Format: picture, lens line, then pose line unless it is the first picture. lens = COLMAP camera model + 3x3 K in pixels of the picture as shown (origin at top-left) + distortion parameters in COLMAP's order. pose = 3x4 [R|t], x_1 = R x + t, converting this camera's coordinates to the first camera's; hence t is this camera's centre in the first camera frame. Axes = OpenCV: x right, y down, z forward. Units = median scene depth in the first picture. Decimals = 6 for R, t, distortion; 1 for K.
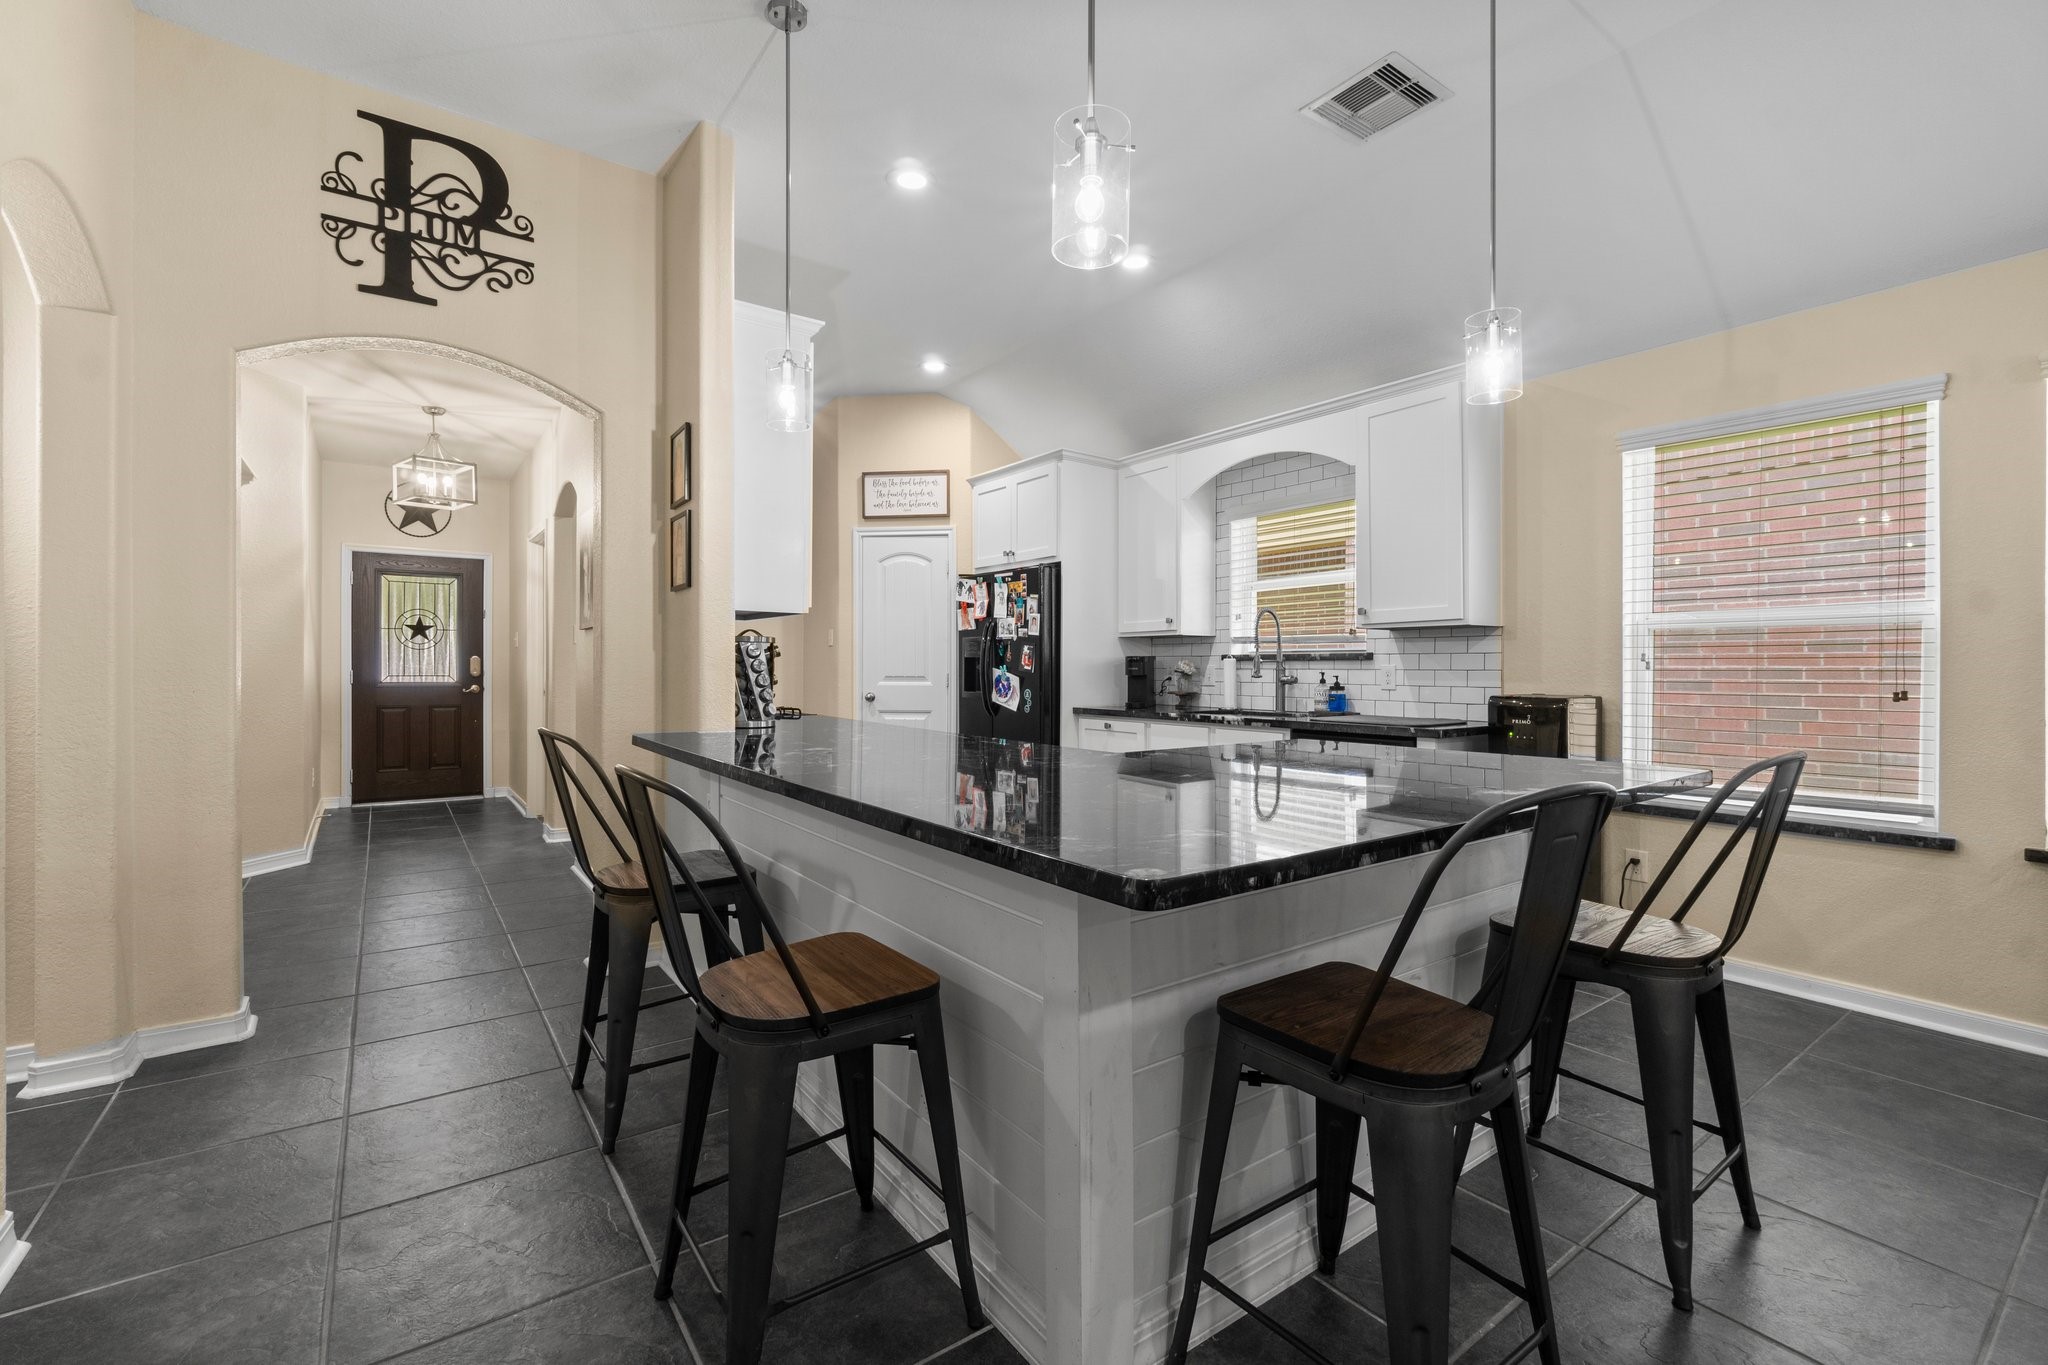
lens RADIAL K [[888.5, 0, 1008.0], [0, 888.5, 673.8], [0, 0, 1]] dist [-0.004531, -0.000594]
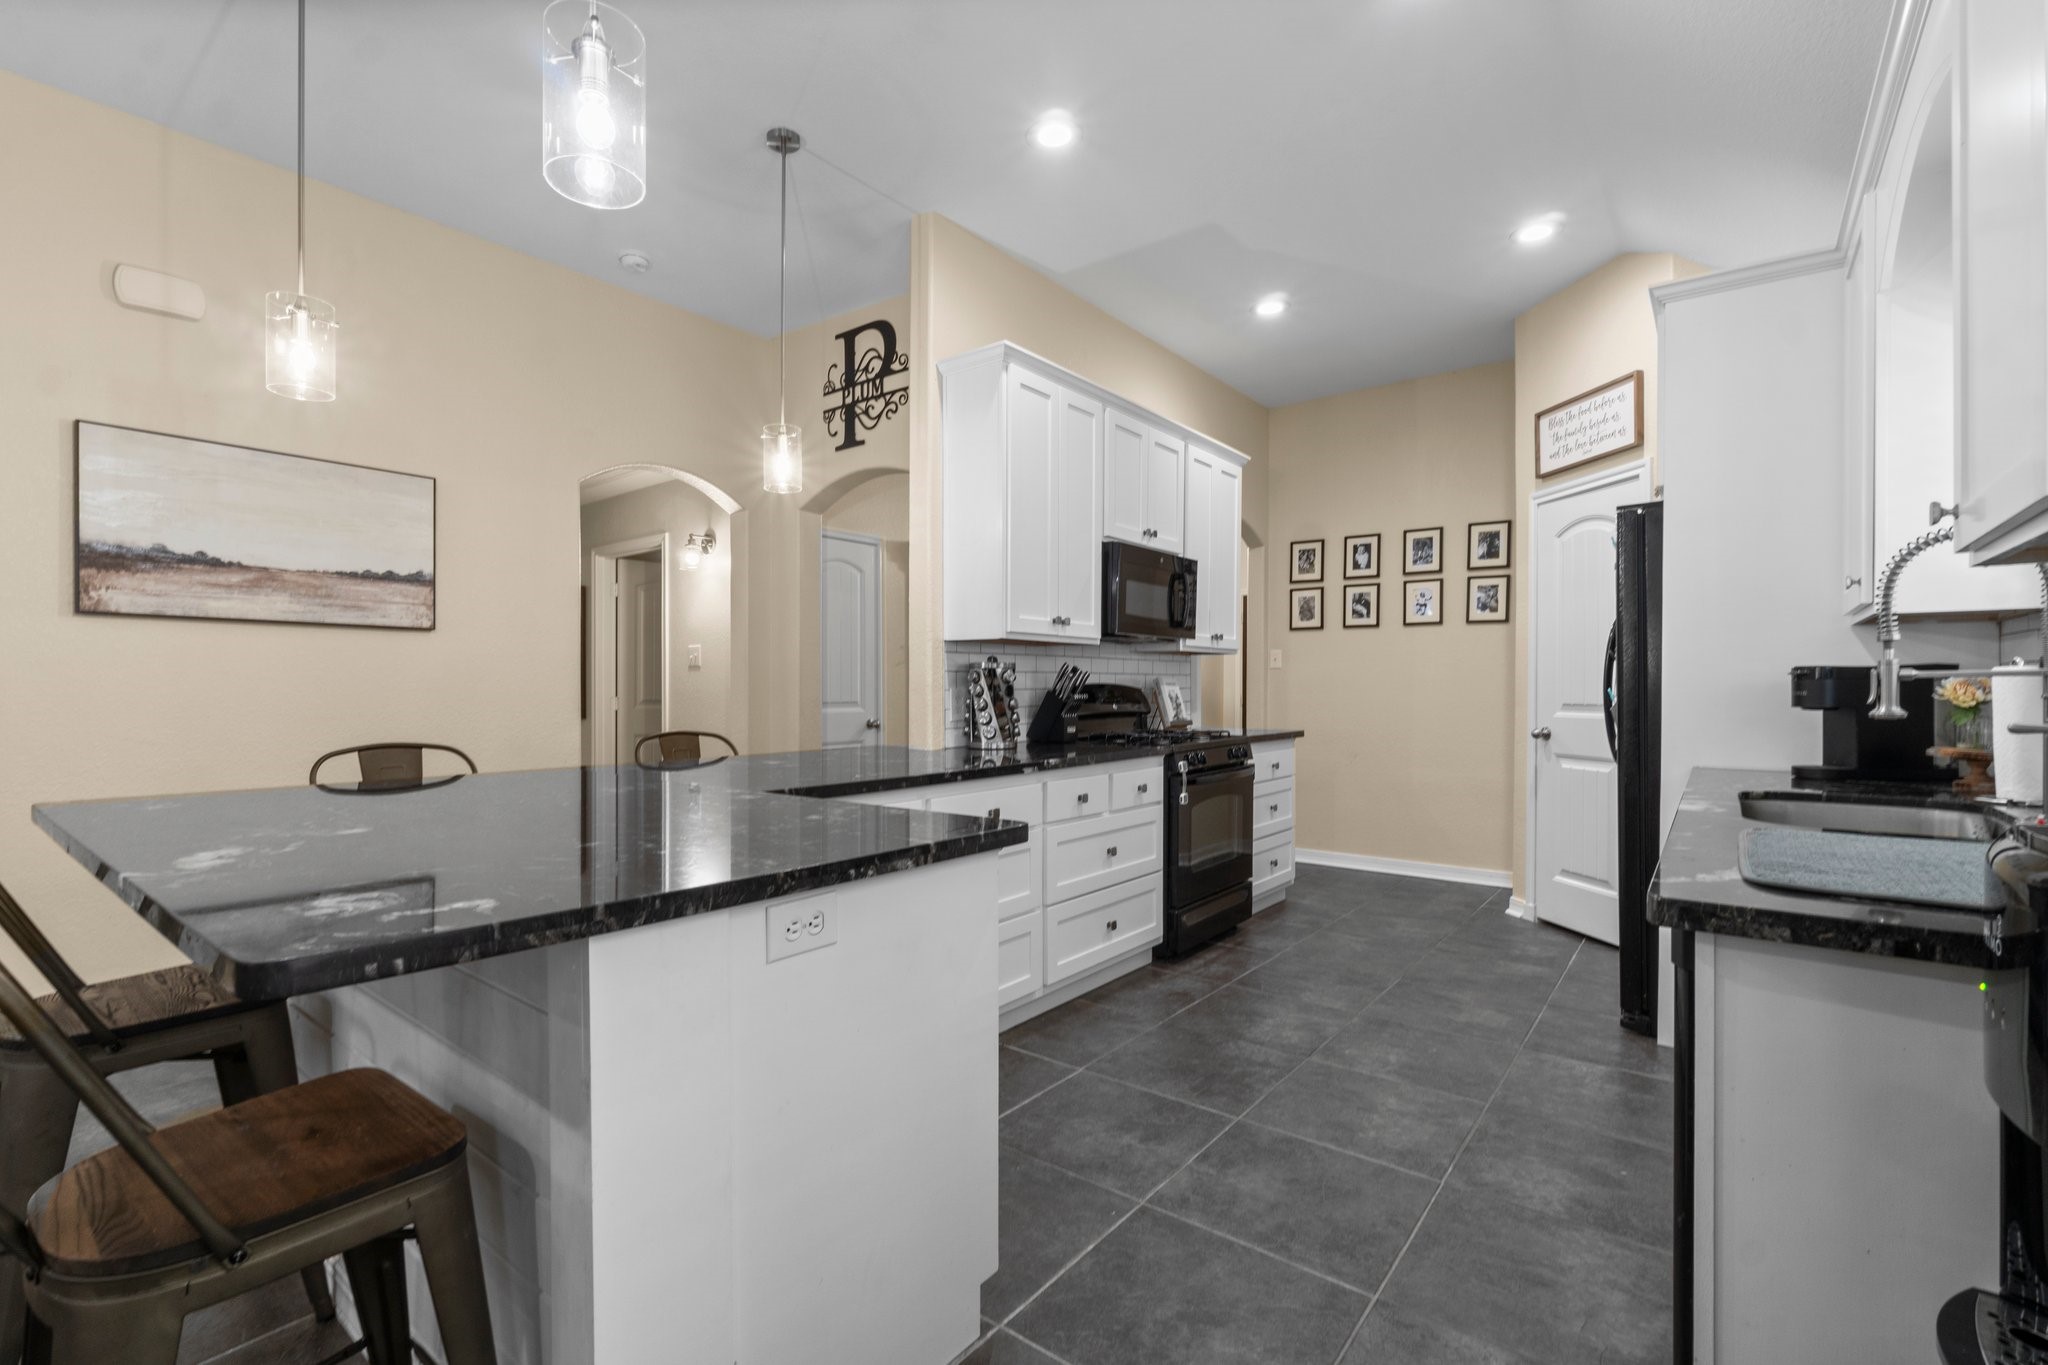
lens RADIAL K [[888.5, 0, 999.0], [0, 888.5, 706.4], [0, 0, 1]] dist [-0.004531, -0.000594]
pose [[0.265768, 0.017377, -0.963880, 0.525395], [-0.005572, 0.999849, 0.016489, -0.004754], [0.964021, 0.000989, 0.265825, 0.519829]]
